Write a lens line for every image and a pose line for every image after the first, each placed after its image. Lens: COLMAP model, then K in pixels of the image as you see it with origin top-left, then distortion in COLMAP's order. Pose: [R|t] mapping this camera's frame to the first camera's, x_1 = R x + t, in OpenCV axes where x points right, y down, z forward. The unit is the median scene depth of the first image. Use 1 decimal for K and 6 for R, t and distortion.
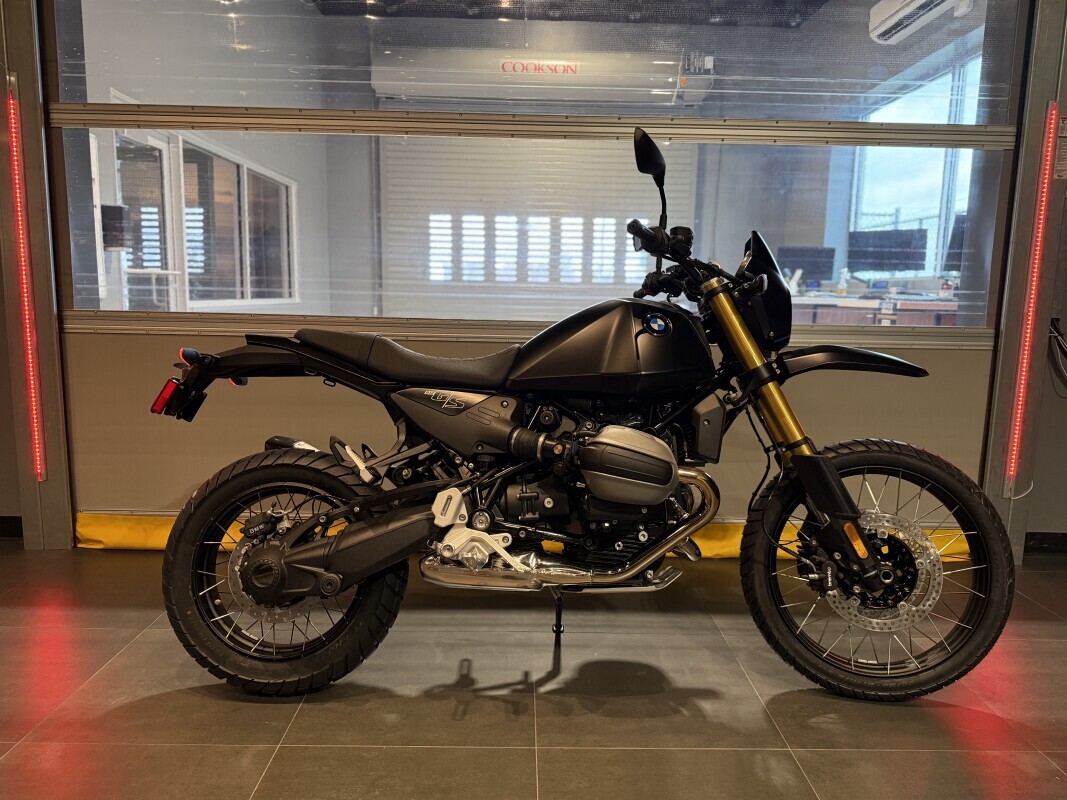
lens RADIAL K [[741.9, 0, 531.4], [0, 741.9, 399.9], [0, 0, 1]] dist [0.006849, -0.014504]
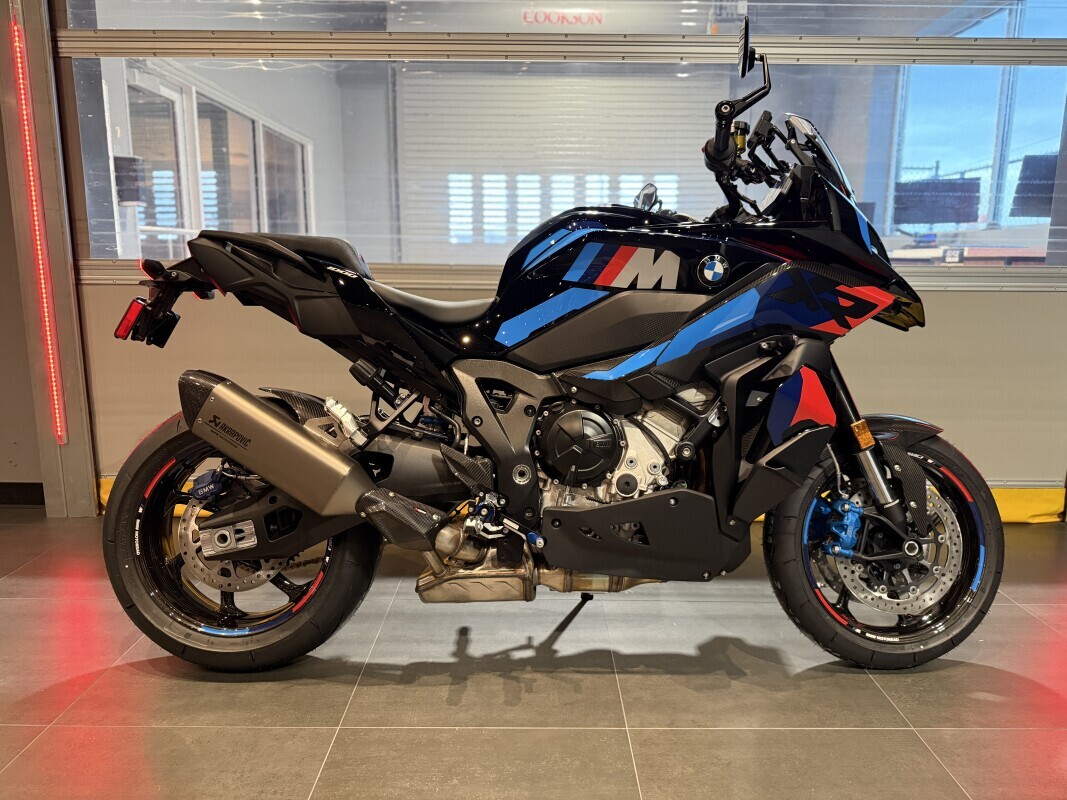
lens RADIAL K [[741.9, 0, 534.1], [0, 741.9, 401.2], [0, 0, 1]] dist [0.006849, -0.014504]
pose [[0.999866, -0.010008, -0.012940, -0.052927], [0.010514, 0.999159, 0.039644, 0.024070], [0.012532, -0.039775, 0.999130, 0.074591]]
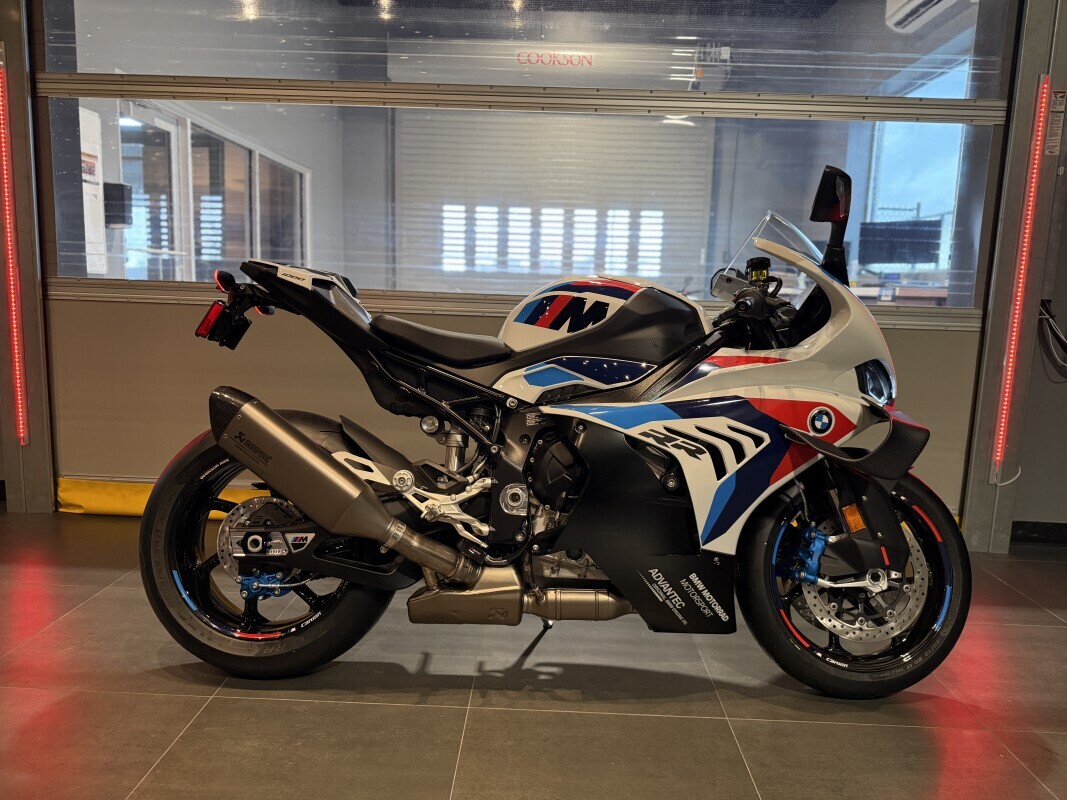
lens RADIAL K [[741.9, 0, 533.0], [0, 741.9, 398.0], [0, 0, 1]] dist [0.006849, -0.014504]
pose [[0.999216, 0.019079, -0.034703, 0.070343], [-0.019142, 0.999816, -0.001484, 0.032553], [0.034668, 0.002147, 0.999397, 0.007006]]
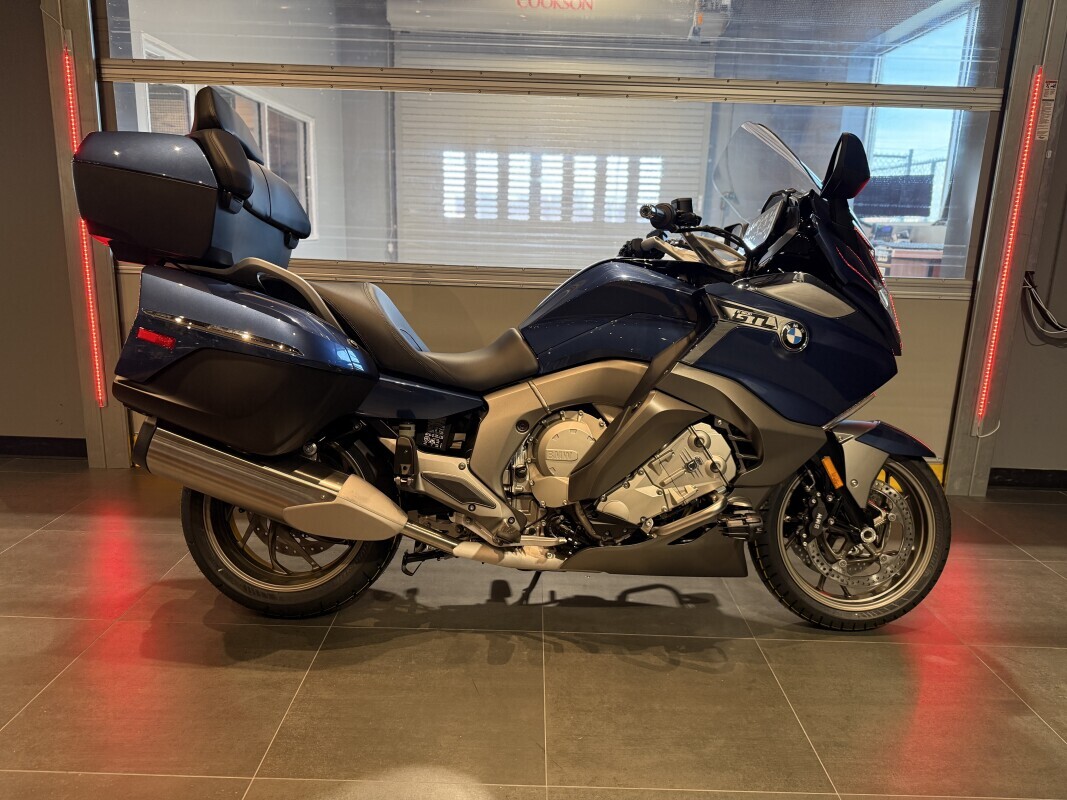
lens RADIAL K [[741.9, 0, 529.9], [0, 741.9, 396.4], [0, 0, 1]] dist [0.006849, -0.014504]
pose [[0.999779, 0.015307, -0.014422, -0.002011], [-0.014067, 0.996495, 0.082466, -0.007563], [0.015633, -0.082245, 0.996490, -0.099642]]
